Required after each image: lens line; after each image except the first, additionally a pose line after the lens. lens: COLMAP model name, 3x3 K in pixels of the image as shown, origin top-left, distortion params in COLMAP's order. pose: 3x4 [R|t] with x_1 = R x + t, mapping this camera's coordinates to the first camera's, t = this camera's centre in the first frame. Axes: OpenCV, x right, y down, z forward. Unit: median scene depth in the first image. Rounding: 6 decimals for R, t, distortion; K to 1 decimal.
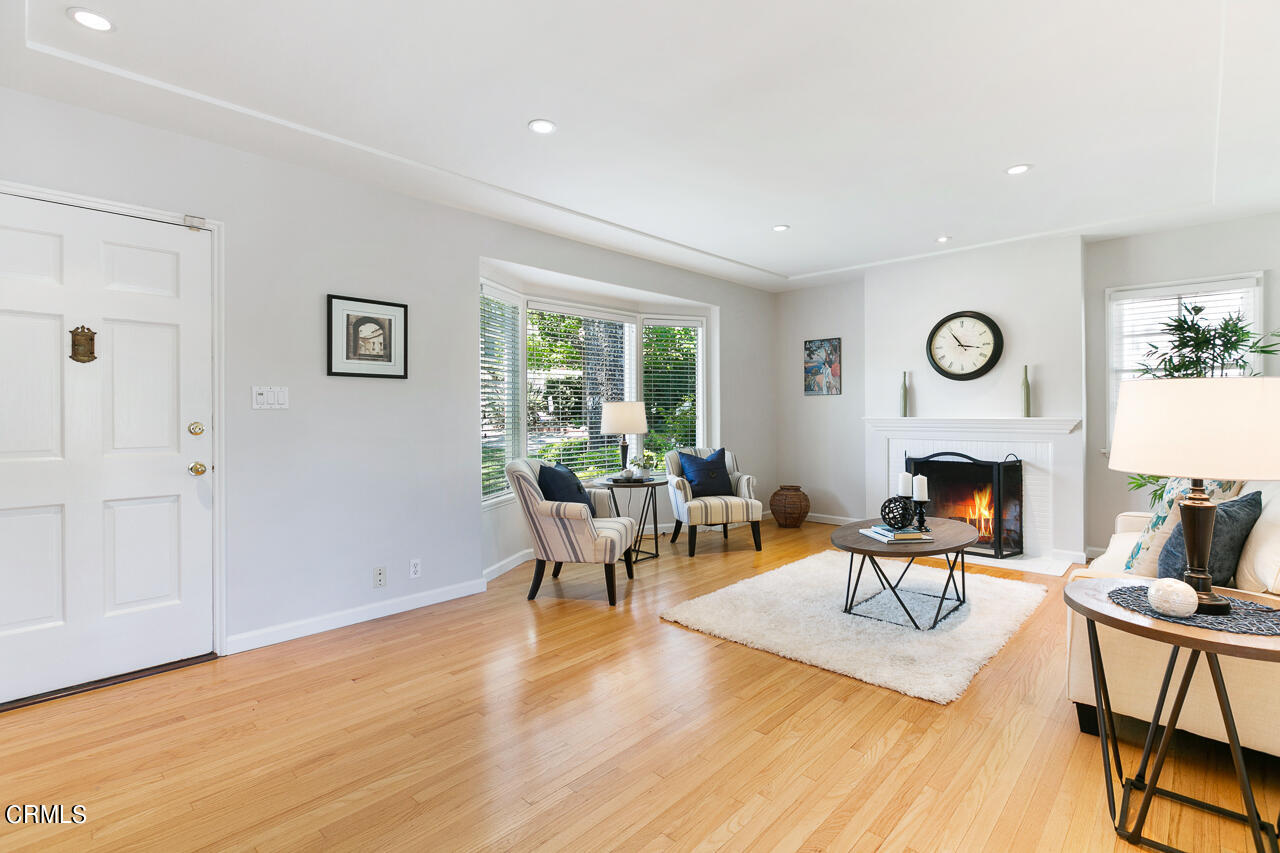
lens RADIAL K [[591.2, 0, 631.5], [0, 591.2, 407.8], [0, 0, 1]] dist [-0.002835, -0.000317]
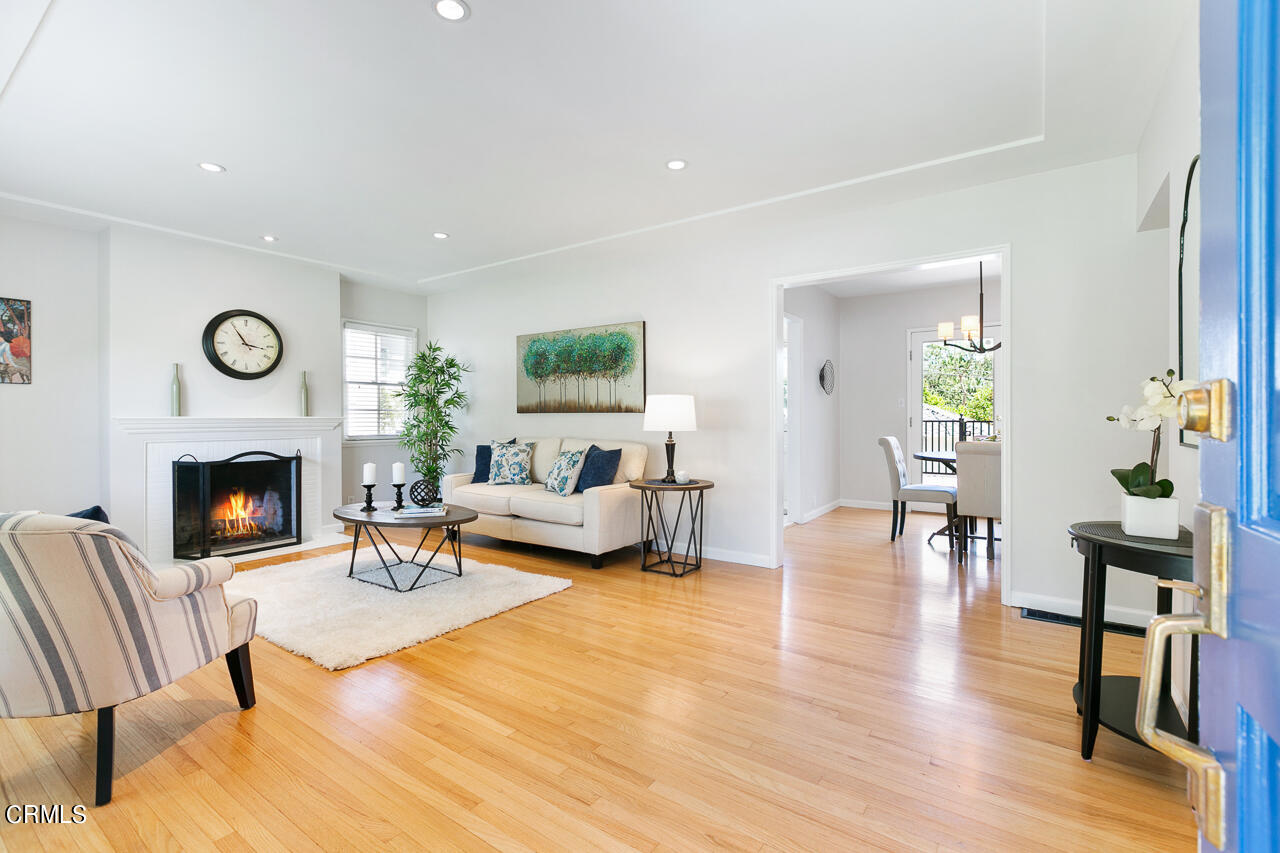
lens RADIAL K [[581.1, 0, 641.3], [0, 581.1, 418.7], [0, 0, 1]] dist [-0.001301, 0.000224]
pose [[-0.158562, 0.004736, 0.987338, -0.719169], [-0.002460, 0.999983, -0.005192, 0.032349], [-0.987346, -0.003252, -0.158548, 0.704579]]
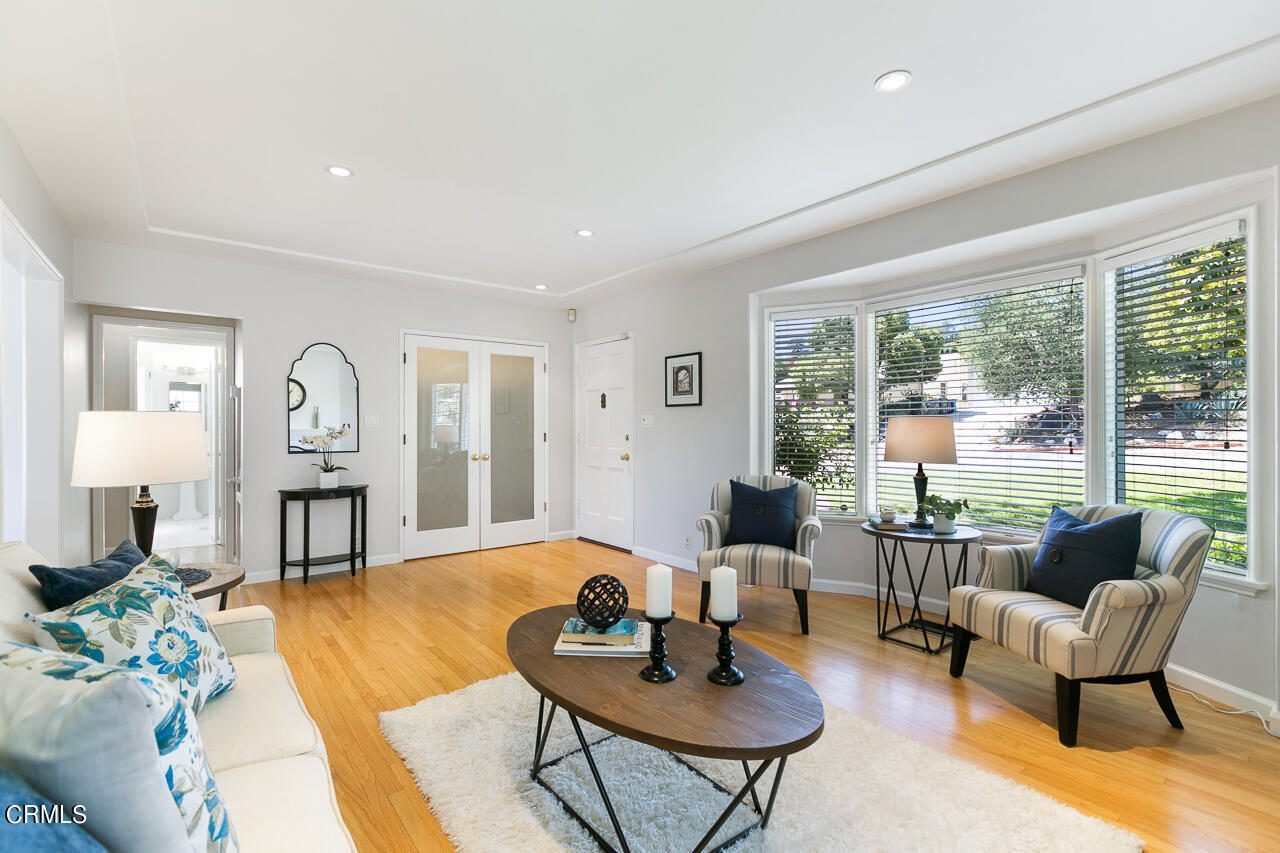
lens RADIAL K [[564.4, 0, 640.0], [0, 564.4, 426.5], [0, 0, 1]] dist [0.002089, 0.000171]
pose [[-0.122412, -0.000426, -0.992479, 0.952814], [0.004744, 0.999988, -0.001014, 0.000162], [0.992468, -0.004833, -0.122408, 1.033795]]
